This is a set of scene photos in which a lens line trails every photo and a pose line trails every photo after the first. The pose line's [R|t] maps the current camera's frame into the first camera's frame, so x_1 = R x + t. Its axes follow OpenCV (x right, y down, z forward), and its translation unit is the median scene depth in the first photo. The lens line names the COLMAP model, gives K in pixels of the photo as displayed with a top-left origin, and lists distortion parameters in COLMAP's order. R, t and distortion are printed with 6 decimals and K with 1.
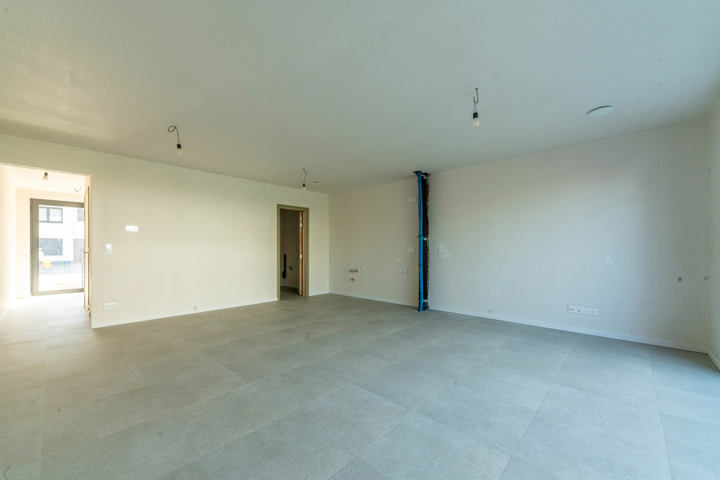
lens RADIAL K [[289.4, 0, 375.8], [0, 289.4, 250.6], [0, 0, 1]] dist [0.002013, 0.000070]
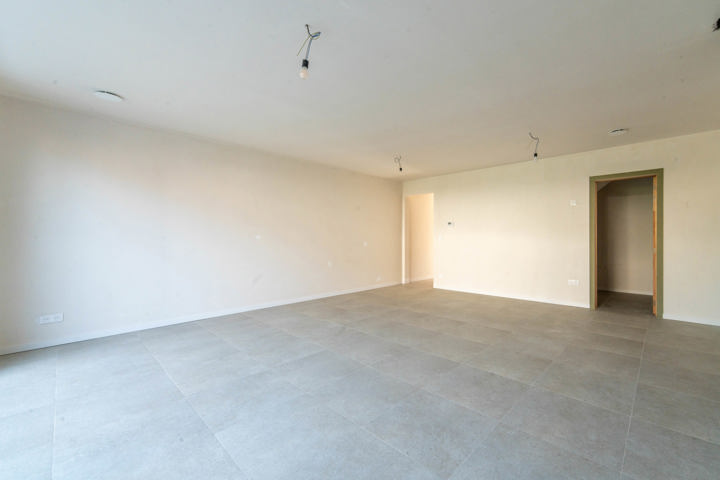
lens RADIAL K [[289.4, 0, 361.2], [0, 289.4, 237.4], [0, 0, 1]] dist [0.002013, 0.000070]
pose [[-0.058690, -0.001931, -0.998274, 0.749836], [-0.004076, 0.999990, -0.001695, -0.005462], [0.998268, 0.003970, -0.058697, 0.810393]]
